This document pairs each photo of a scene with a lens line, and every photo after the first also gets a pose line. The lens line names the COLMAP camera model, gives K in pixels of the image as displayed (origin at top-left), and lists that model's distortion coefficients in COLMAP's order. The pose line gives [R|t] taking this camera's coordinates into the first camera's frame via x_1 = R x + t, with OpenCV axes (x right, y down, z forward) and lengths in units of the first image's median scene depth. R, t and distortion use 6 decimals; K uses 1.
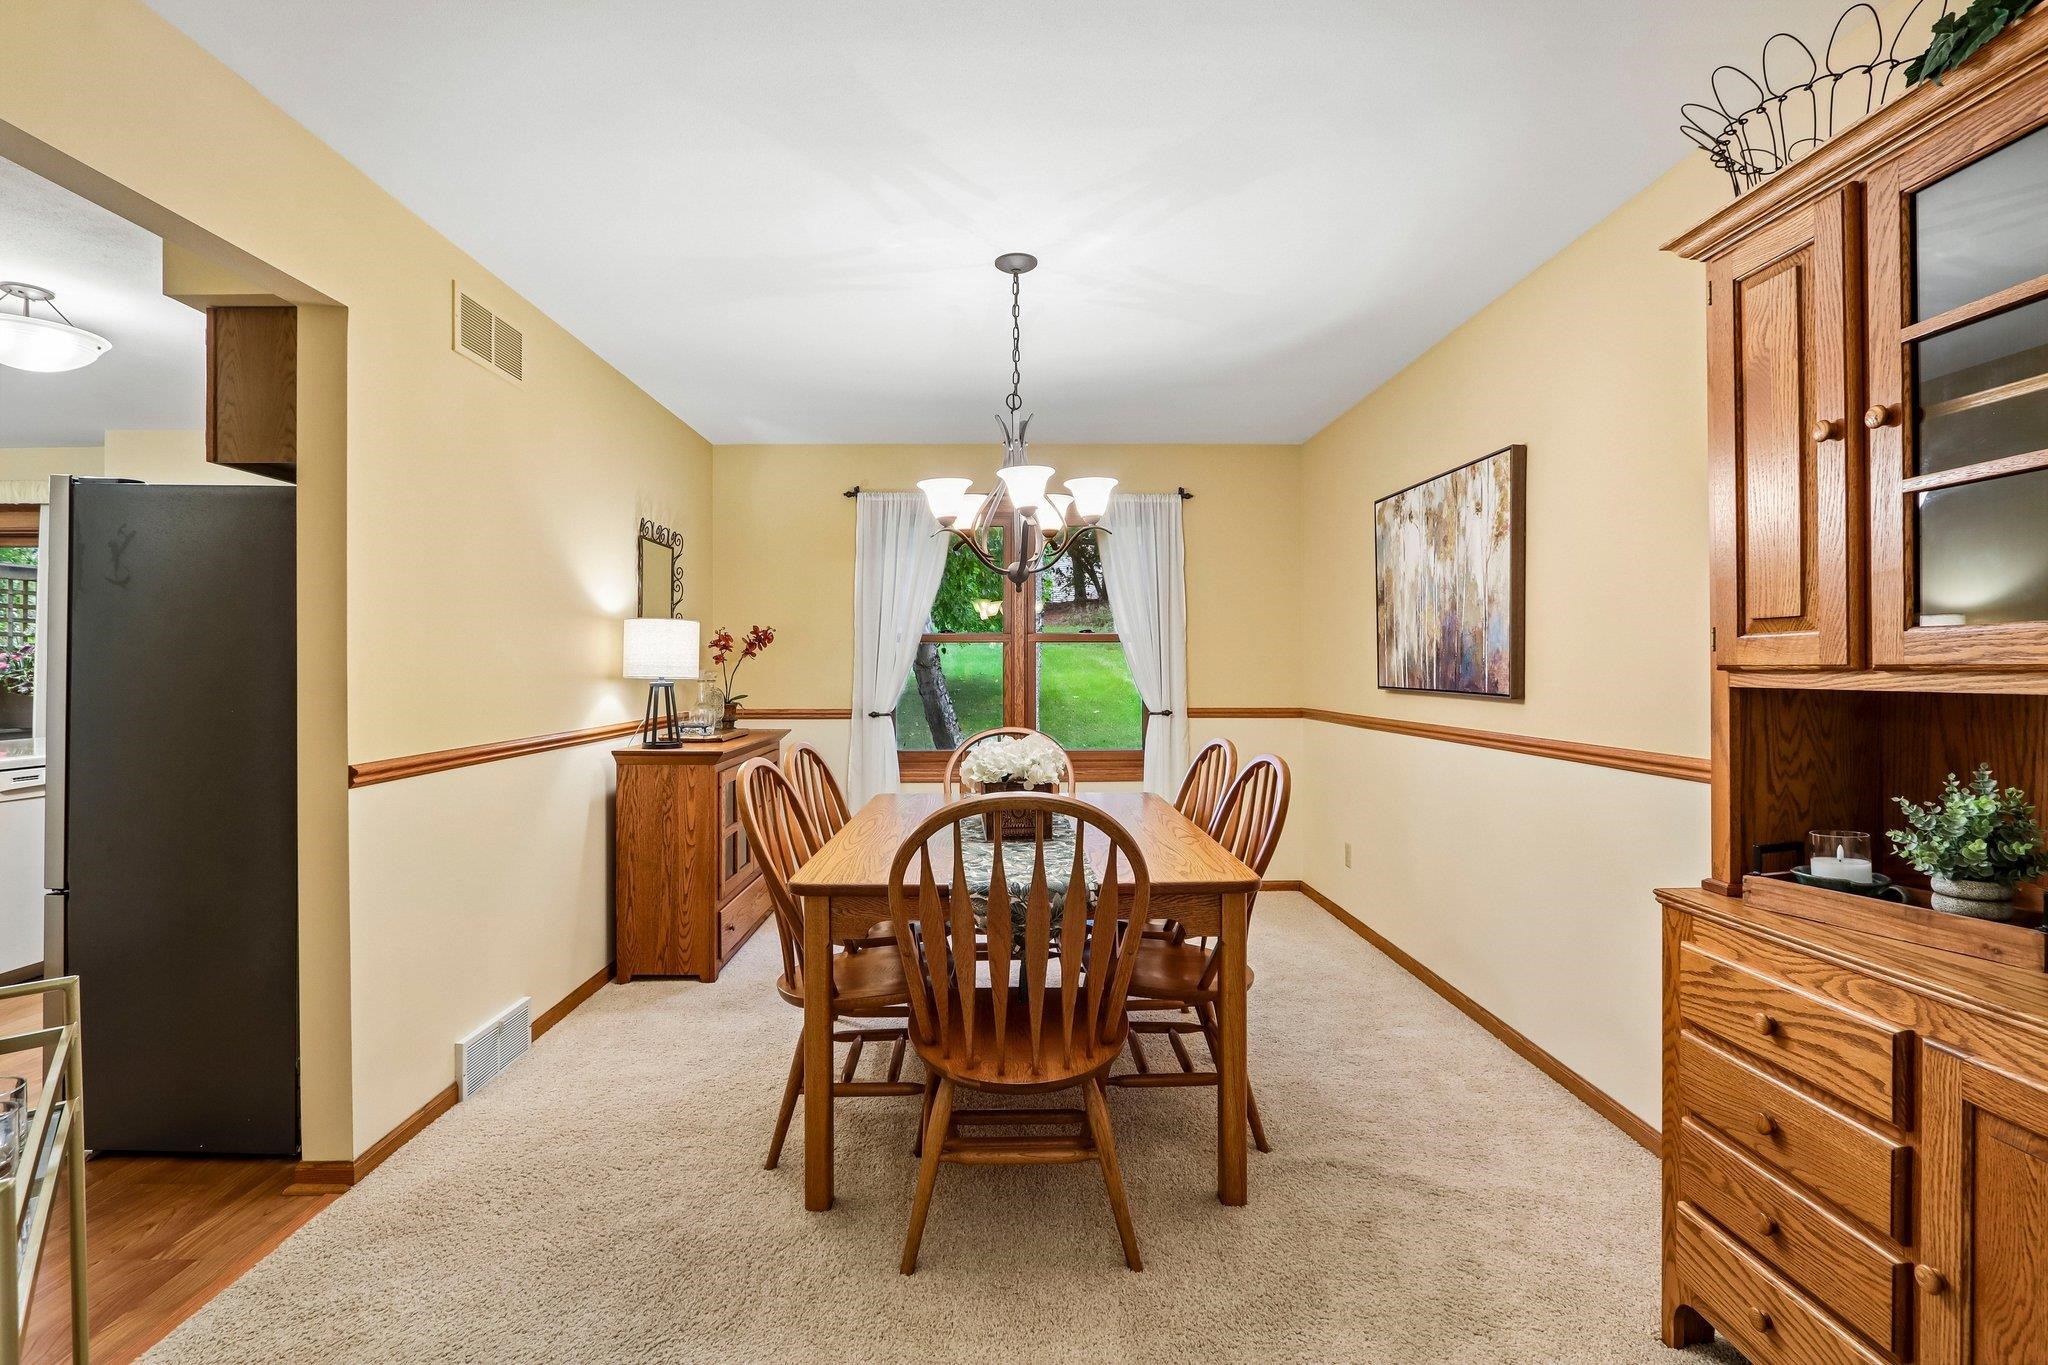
lens RADIAL K [[952.3, 0, 1023.2], [0, 952.3, 667.8], [0, 0, 1]] dist [-0.028390, 0.008797]
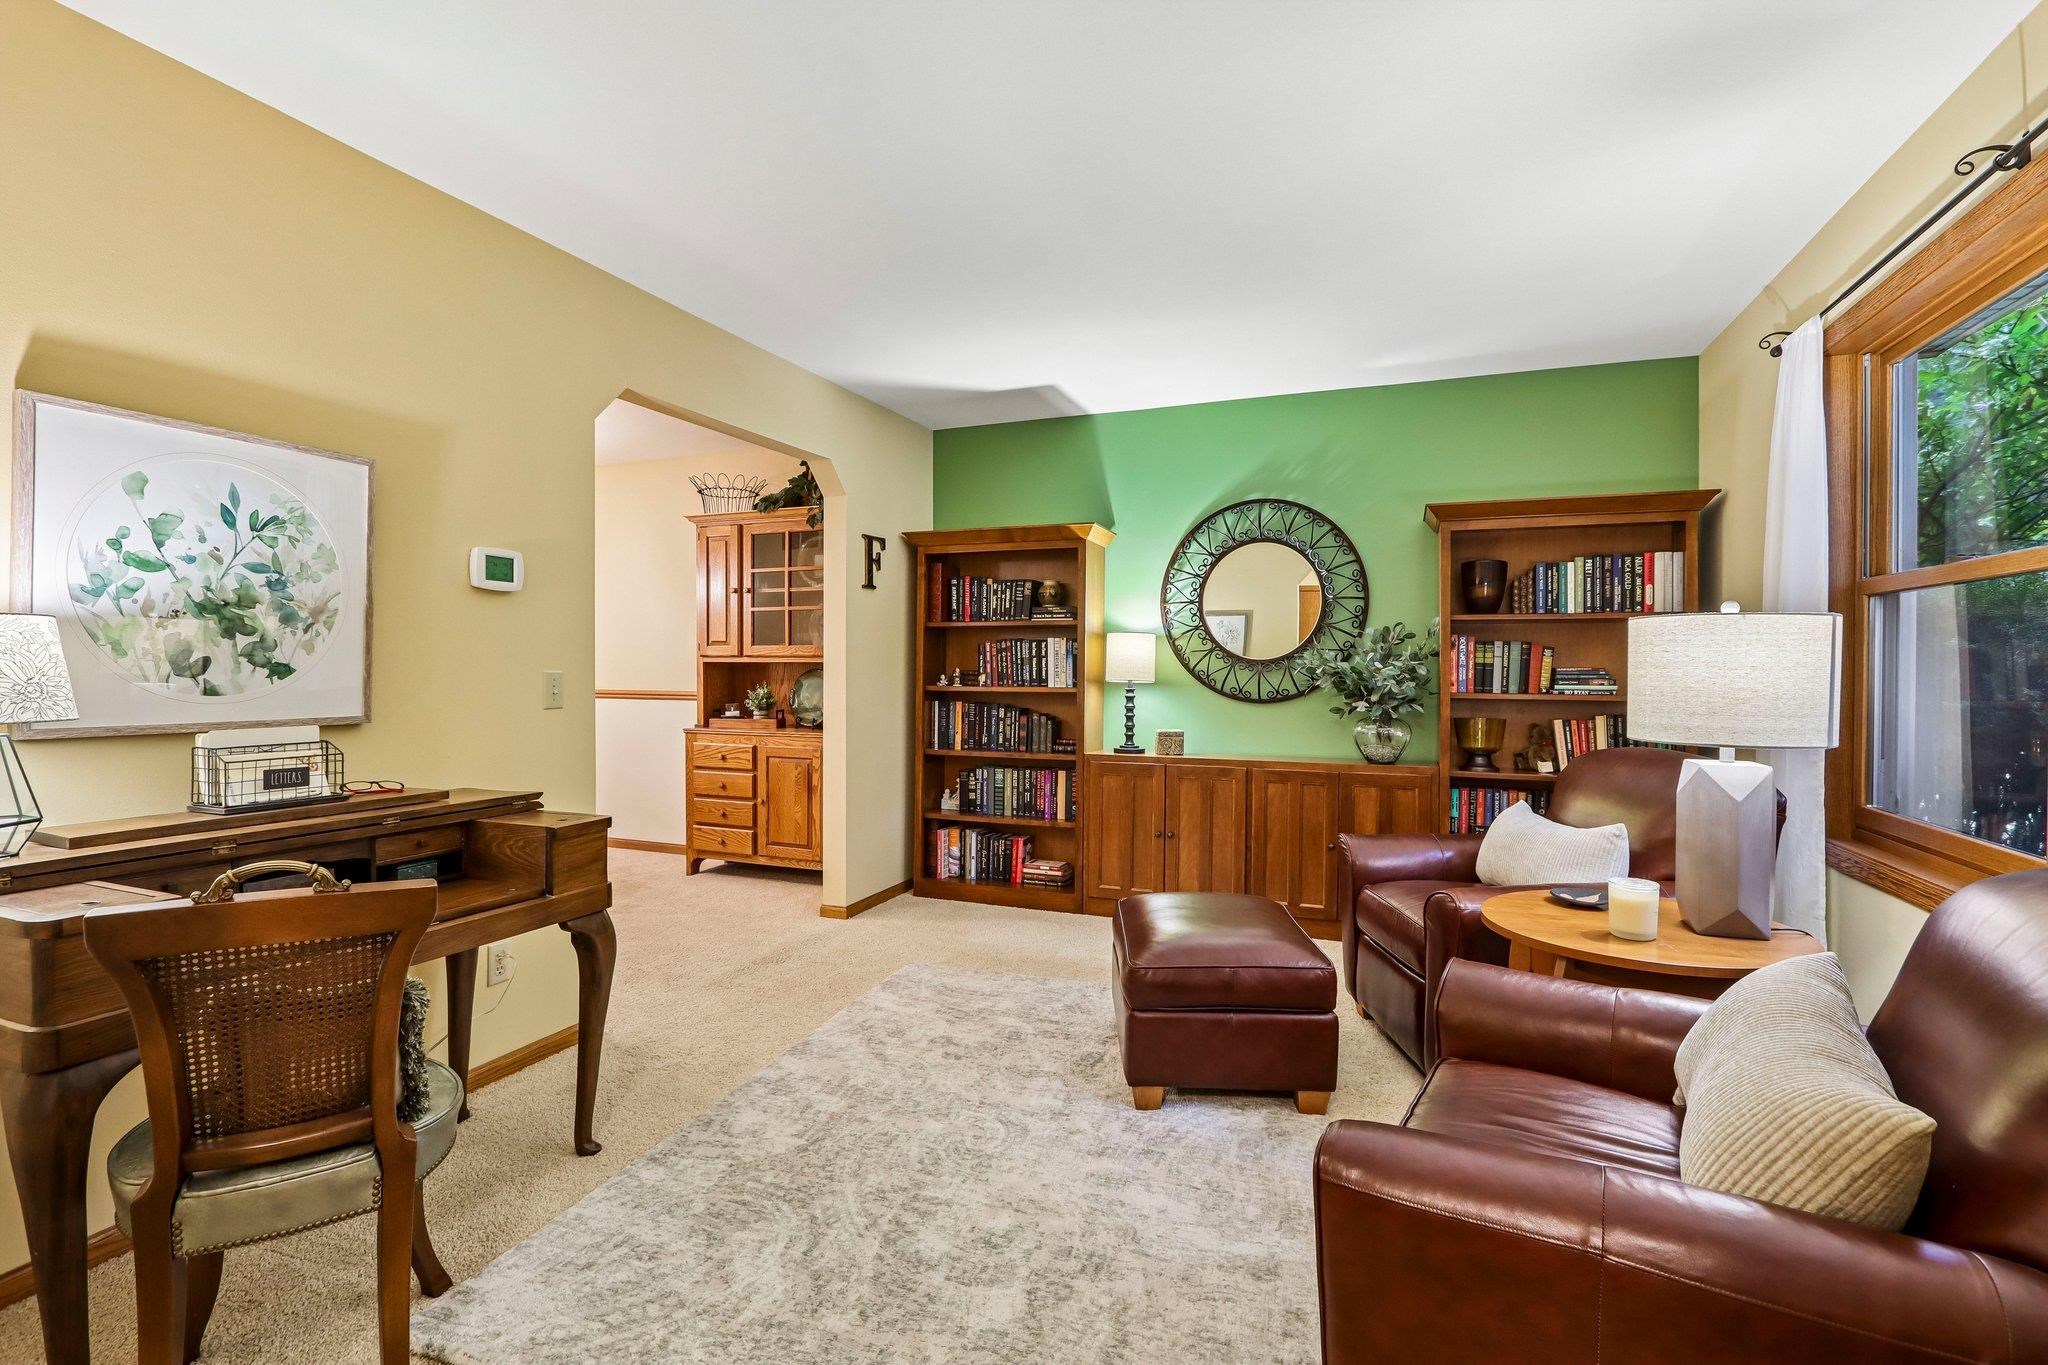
lens RADIAL K [[952.3, 0, 1023.2], [0, 952.3, 667.8], [0, 0, 1]] dist [-0.028390, 0.008797]
pose [[0.394742, -0.006215, 0.918771, -2.132816], [0.000015, 0.999977, 0.006758, 0.021773], [-0.918792, -0.002654, 0.394733, -1.522344]]
